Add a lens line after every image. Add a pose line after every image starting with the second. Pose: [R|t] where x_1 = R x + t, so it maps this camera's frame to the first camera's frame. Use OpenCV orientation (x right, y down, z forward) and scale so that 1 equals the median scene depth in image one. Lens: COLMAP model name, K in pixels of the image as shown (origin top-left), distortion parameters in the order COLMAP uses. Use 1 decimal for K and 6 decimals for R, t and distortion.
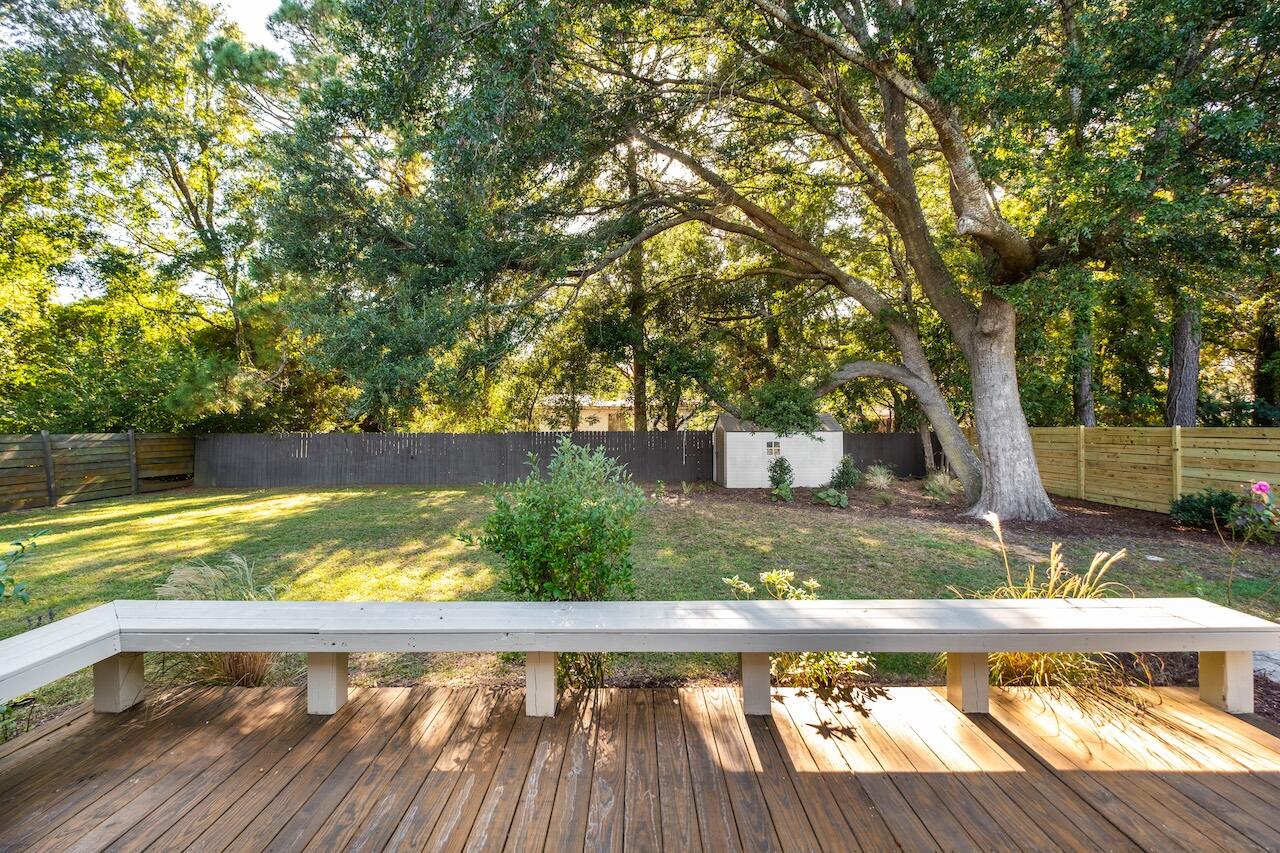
lens RADIAL K [[555.9, 0, 636.6], [0, 555.9, 425.4], [0, 0, 1]] dist [-0.004298, -0.001460]
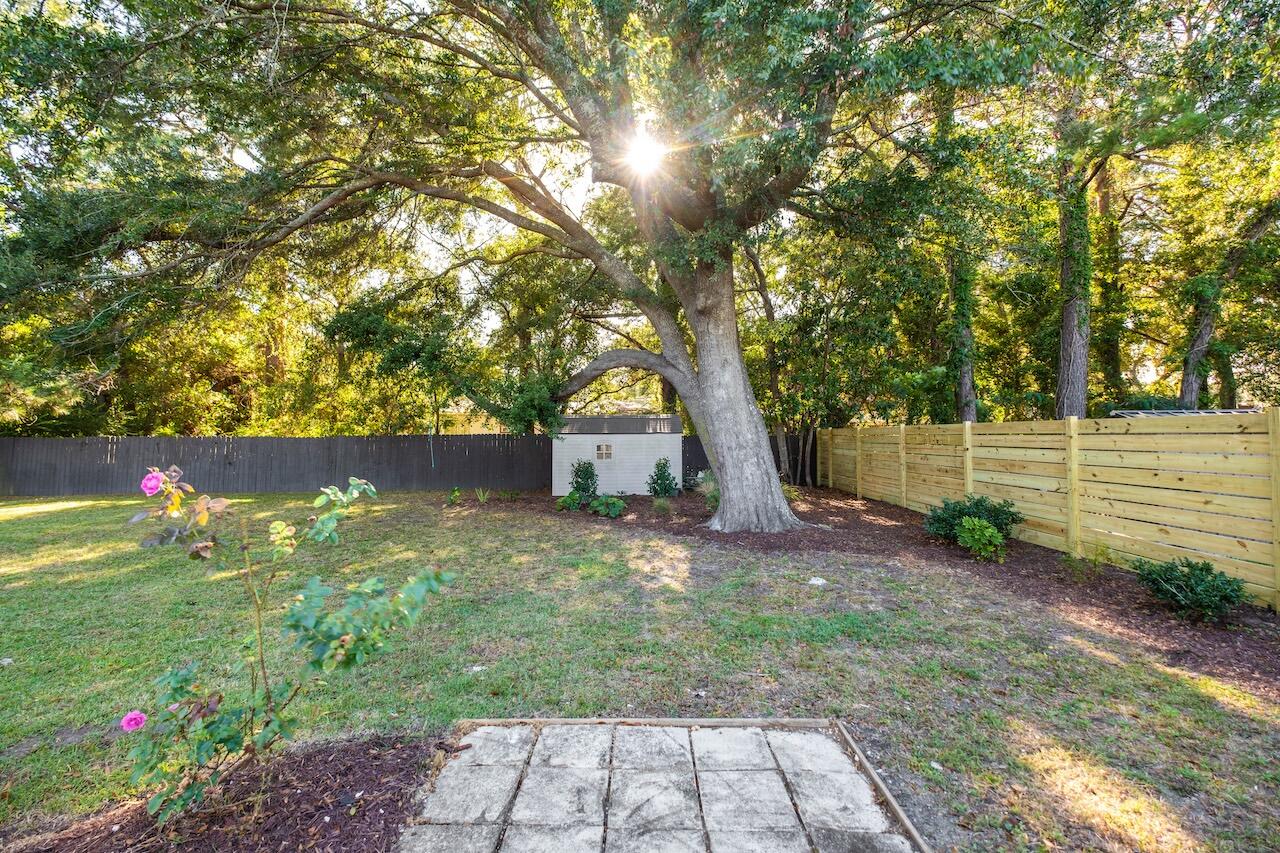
lens RADIAL K [[555.9, 0, 651.5], [0, 555.9, 429.6], [0, 0, 1]] dist [-0.004298, -0.001460]
pose [[0.999989, -0.002686, 0.003872, 0.475758], [0.002726, 0.999943, -0.010353, 0.020635], [-0.003844, 0.010363, 0.999939, 0.135494]]
